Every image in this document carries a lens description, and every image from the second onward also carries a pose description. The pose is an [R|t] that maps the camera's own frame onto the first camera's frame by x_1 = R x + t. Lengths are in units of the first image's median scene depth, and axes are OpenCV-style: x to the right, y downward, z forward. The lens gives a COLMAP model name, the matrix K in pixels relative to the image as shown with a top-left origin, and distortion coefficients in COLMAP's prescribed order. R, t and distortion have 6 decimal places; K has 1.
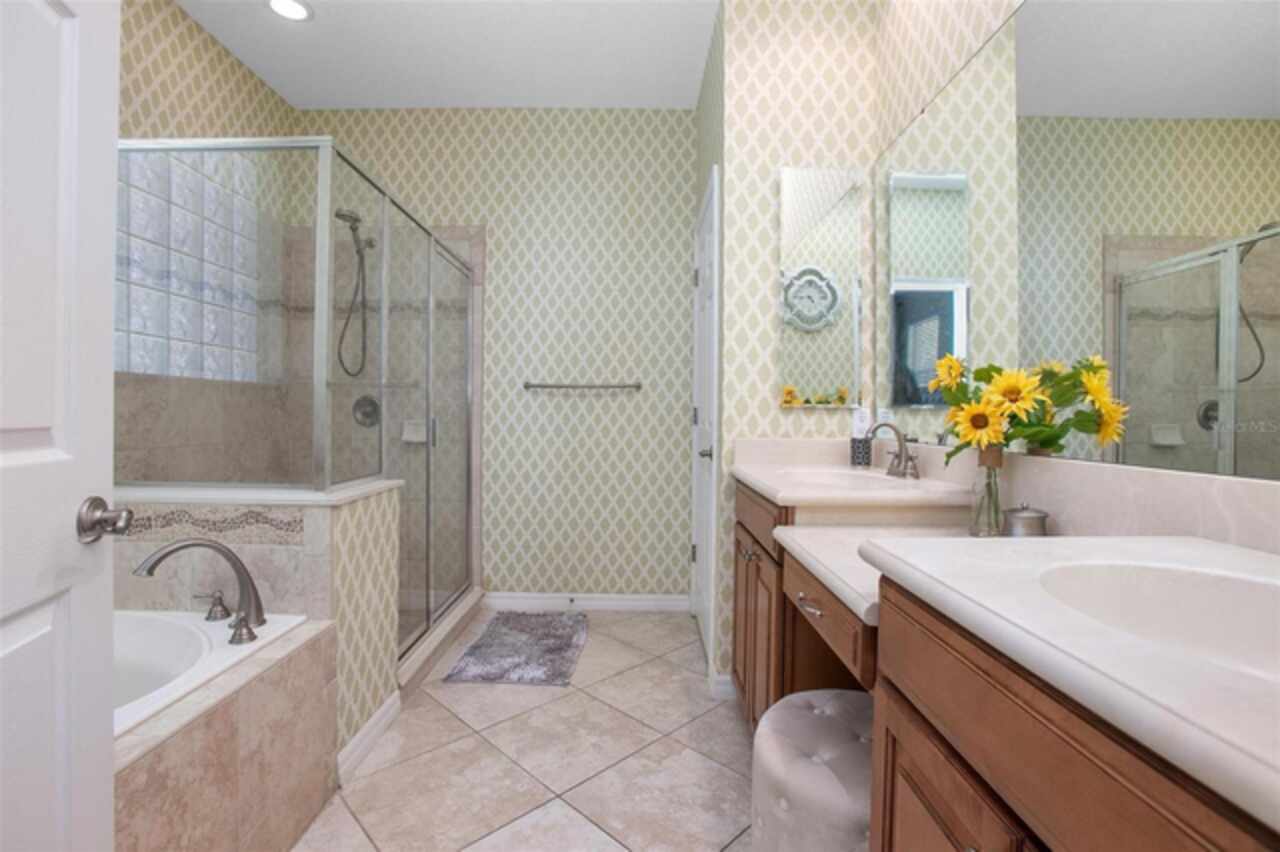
lens RADIAL K [[581.9, 0, 641.0], [0, 581.9, 420.2], [0, 0, 1]] dist [-0.054332, 0.003989]
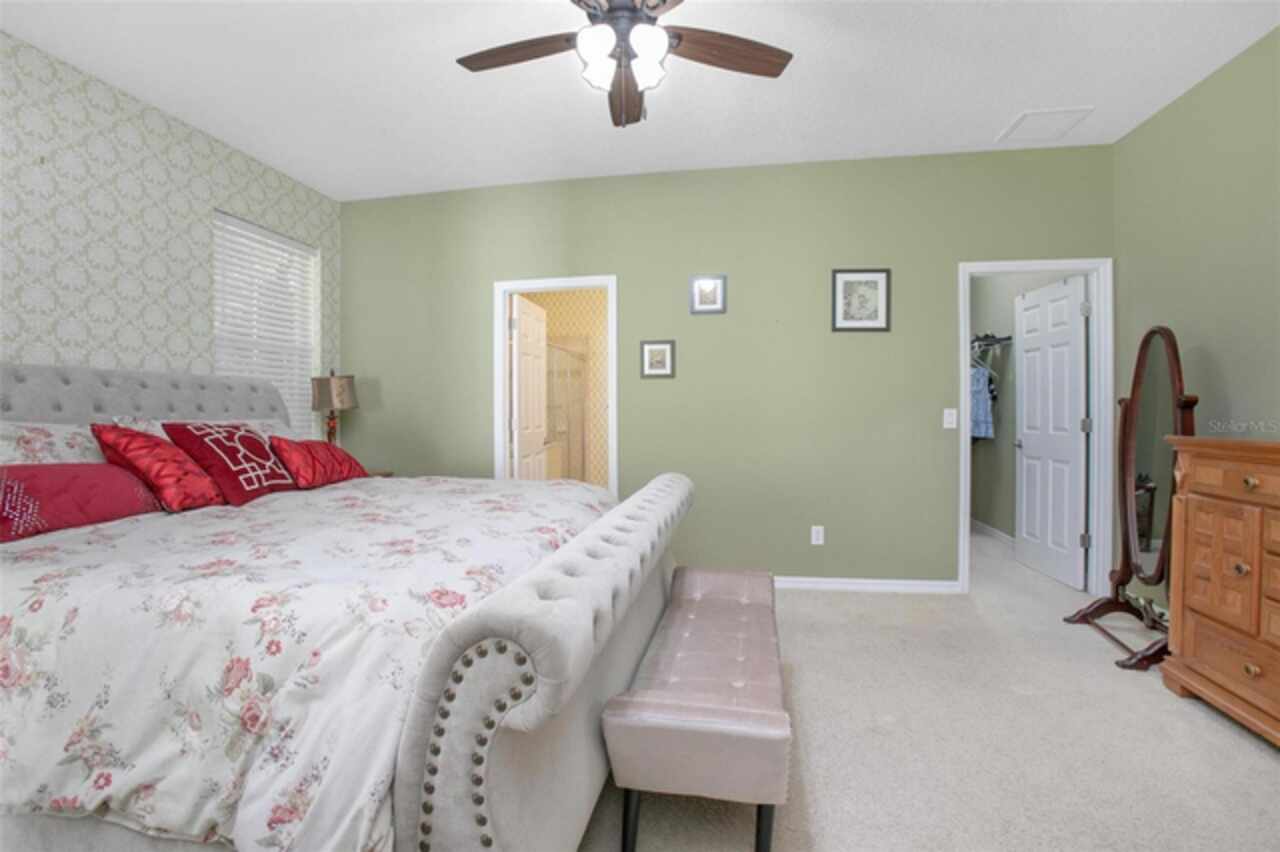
lens RADIAL K [[581.9, 0, 638.0], [0, 581.9, 415.4], [0, 0, 1]] dist [-0.054332, 0.003989]
pose [[0.986322, -0.008440, -0.164613, 0.403639], [0.007650, 0.999956, -0.005437, -0.014011], [0.164652, 0.004103, 0.986343, -1.667357]]
